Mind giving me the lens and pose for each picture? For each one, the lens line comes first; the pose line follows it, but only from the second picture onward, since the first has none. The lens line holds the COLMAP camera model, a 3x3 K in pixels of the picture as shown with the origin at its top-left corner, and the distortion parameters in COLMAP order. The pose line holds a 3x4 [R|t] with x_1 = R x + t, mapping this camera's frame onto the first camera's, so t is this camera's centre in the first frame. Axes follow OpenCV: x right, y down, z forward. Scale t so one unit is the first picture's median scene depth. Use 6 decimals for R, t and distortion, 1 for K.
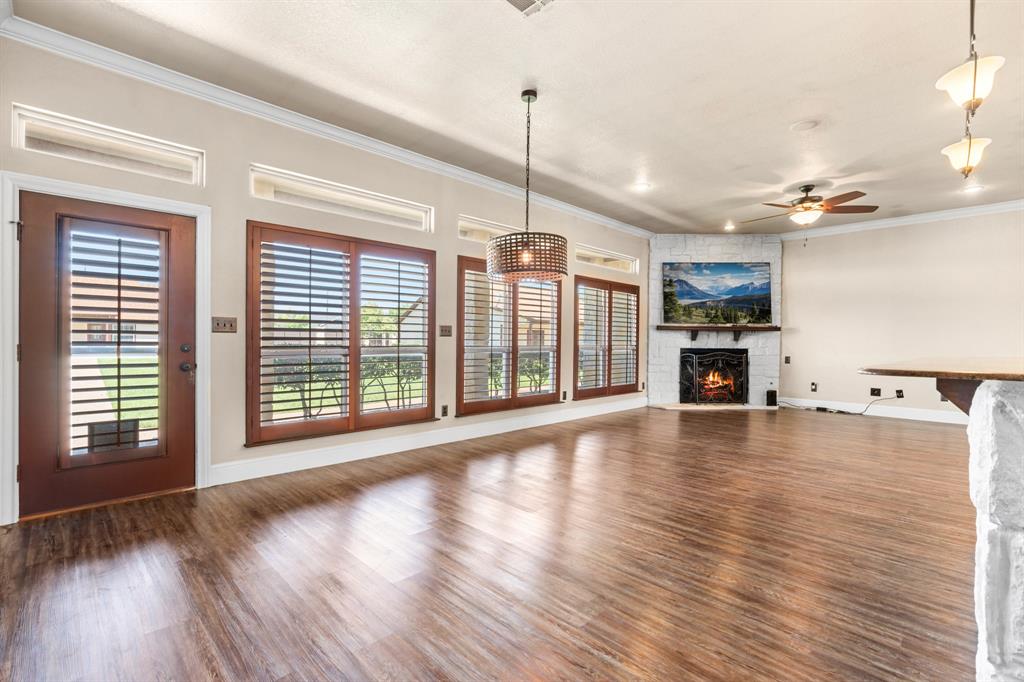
lens RADIAL K [[467.6, 0, 506.9], [0, 467.6, 346.6], [0, 0, 1]] dist [-0.016629, -0.000873]
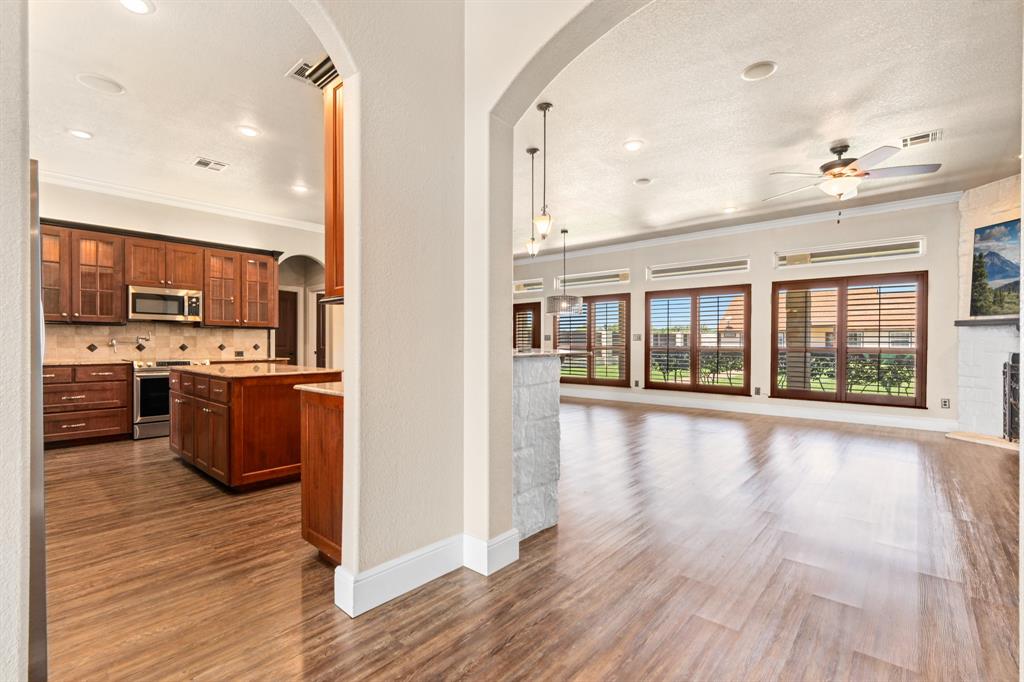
lens RADIAL K [[467.6, 0, 513.5], [0, 467.6, 349.0], [0, 0, 1]] dist [-0.016629, -0.000873]
pose [[0.077036, 0.008314, -0.996994, 1.172534], [-0.011973, 0.999901, 0.007414, 0.001306], [0.996956, 0.011366, 0.077128, 0.311184]]
